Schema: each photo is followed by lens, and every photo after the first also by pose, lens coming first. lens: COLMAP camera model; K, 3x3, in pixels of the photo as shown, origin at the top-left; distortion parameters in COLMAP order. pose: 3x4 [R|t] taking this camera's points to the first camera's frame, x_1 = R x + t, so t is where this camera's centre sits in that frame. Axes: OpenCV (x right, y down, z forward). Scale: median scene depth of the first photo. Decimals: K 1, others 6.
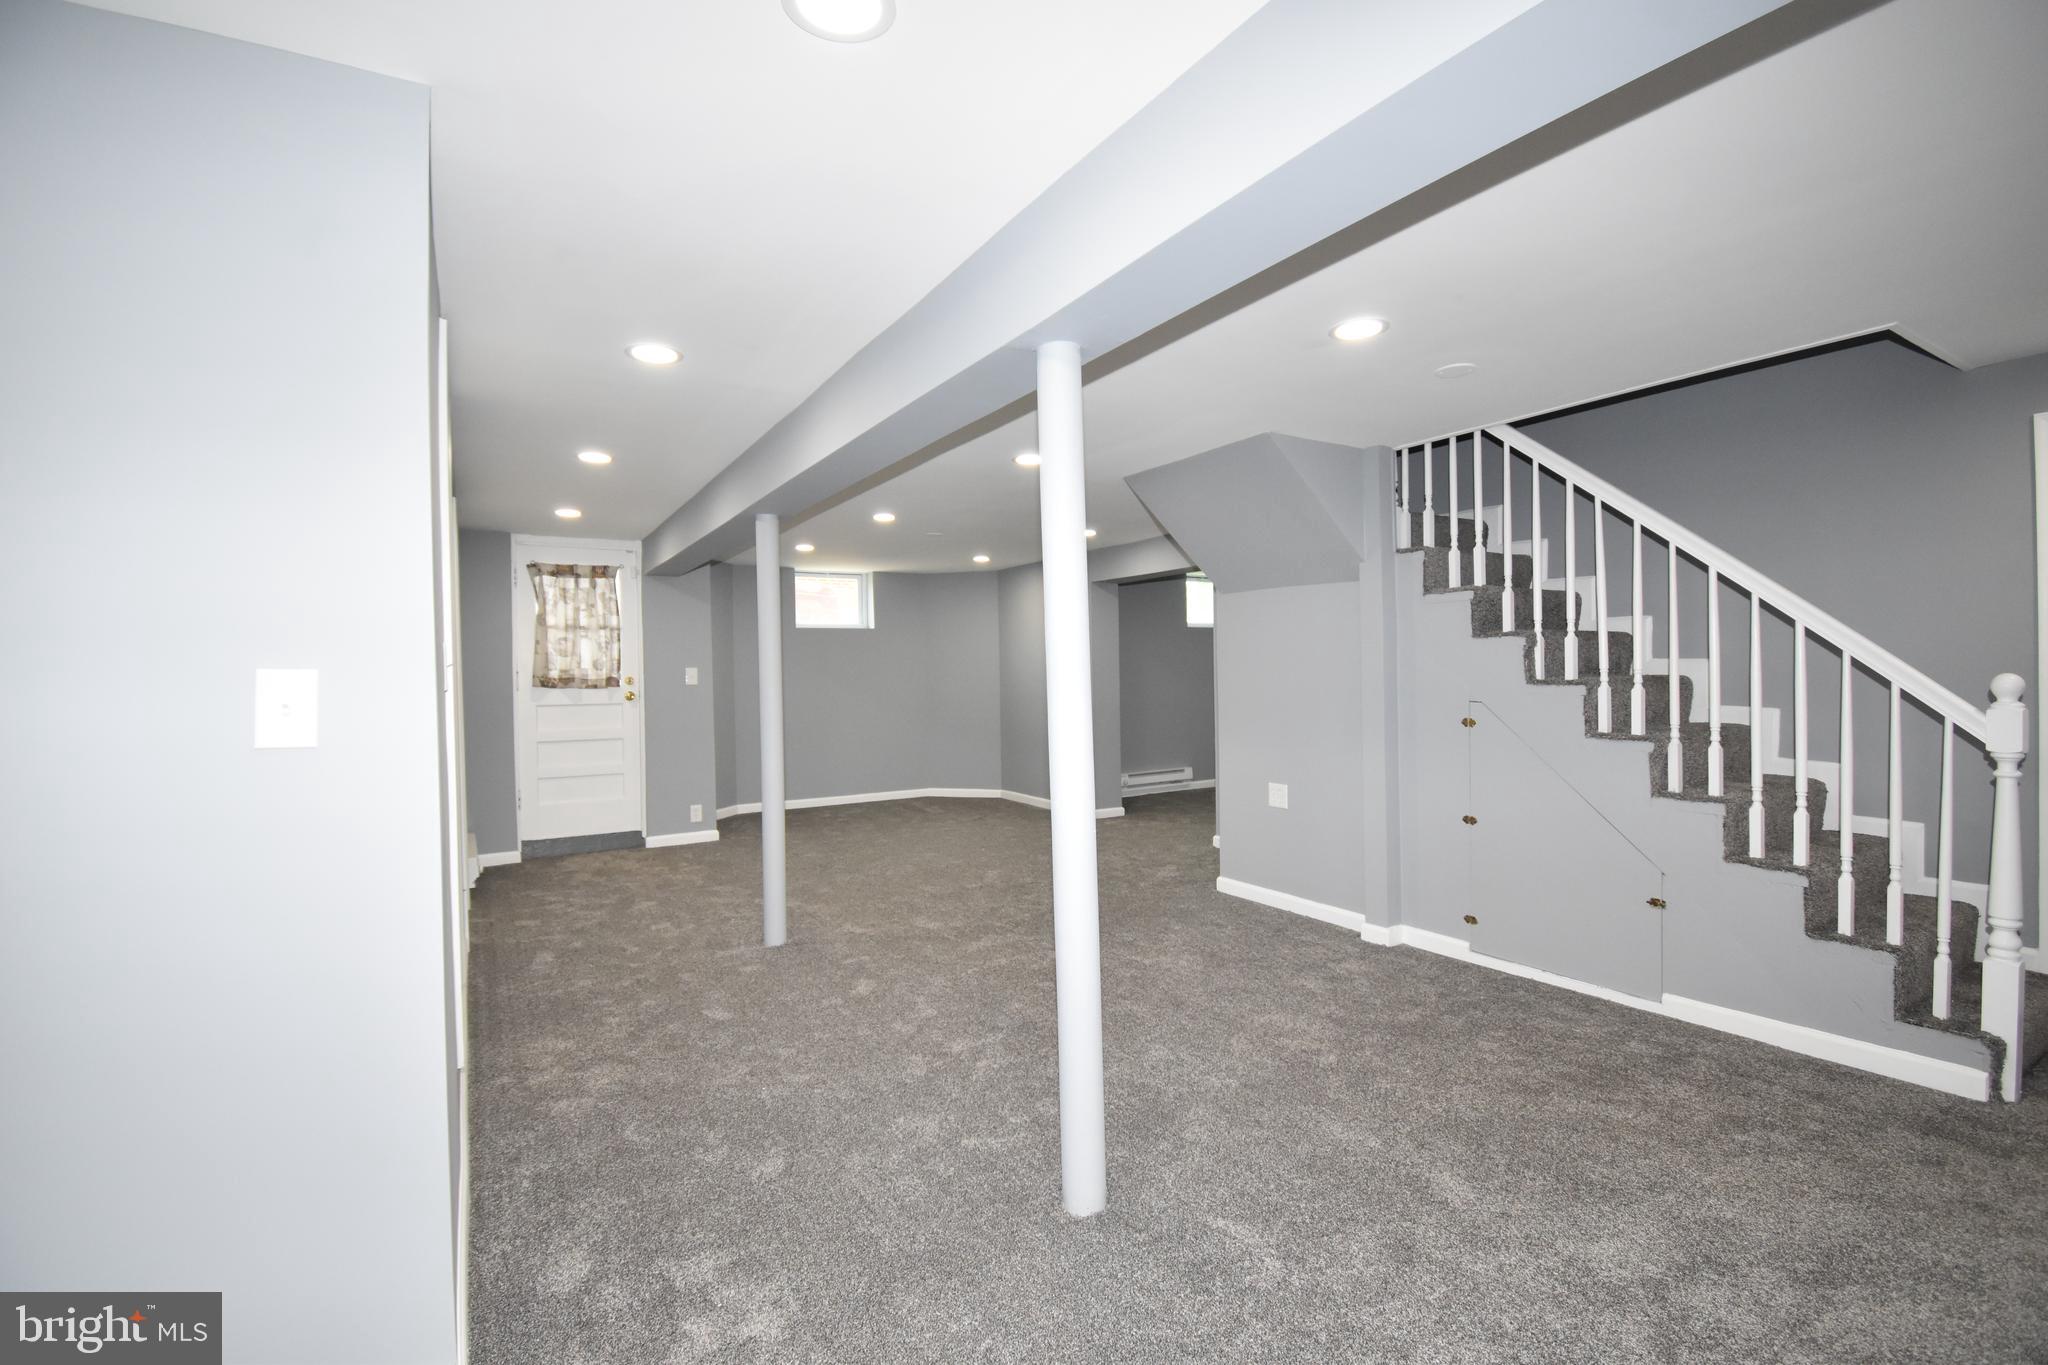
lens RADIAL K [[906.8, 0, 1023.6], [0, 906.8, 678.0], [0, 0, 1]] dist [0.000206, 0.000005]
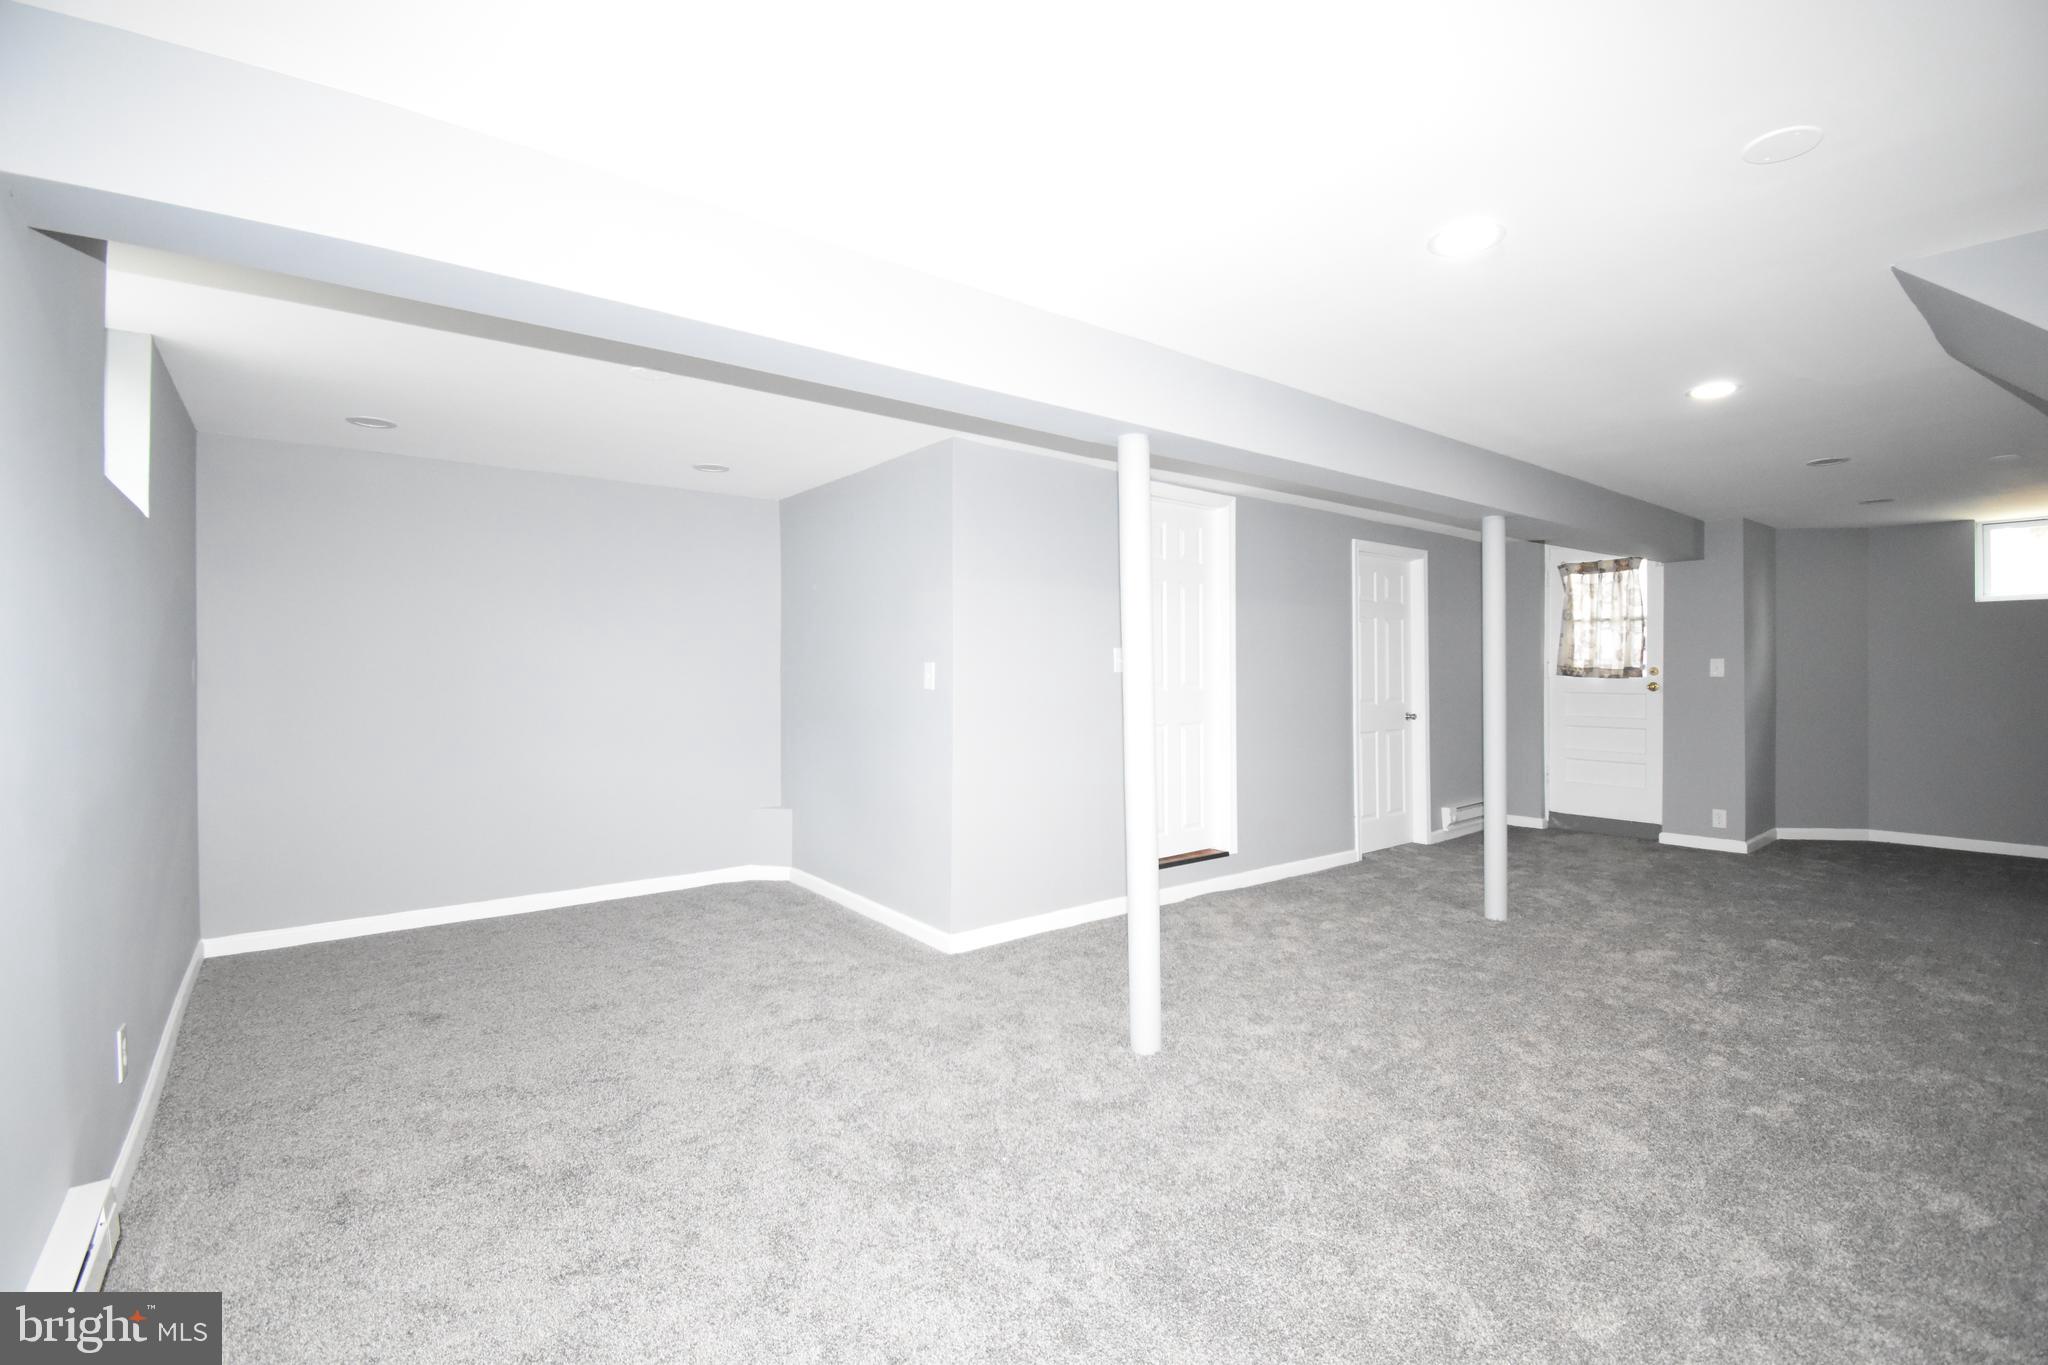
lens RADIAL K [[906.8, 0, 1023.6], [0, 906.8, 673.2], [0, 0, 1]] dist [0.000206, 0.000005]
pose [[0.127996, 0.018454, -0.991603, 0.469542], [-0.010490, 0.999796, 0.017253, -0.004874], [0.991719, 0.008194, 0.128164, 0.199125]]
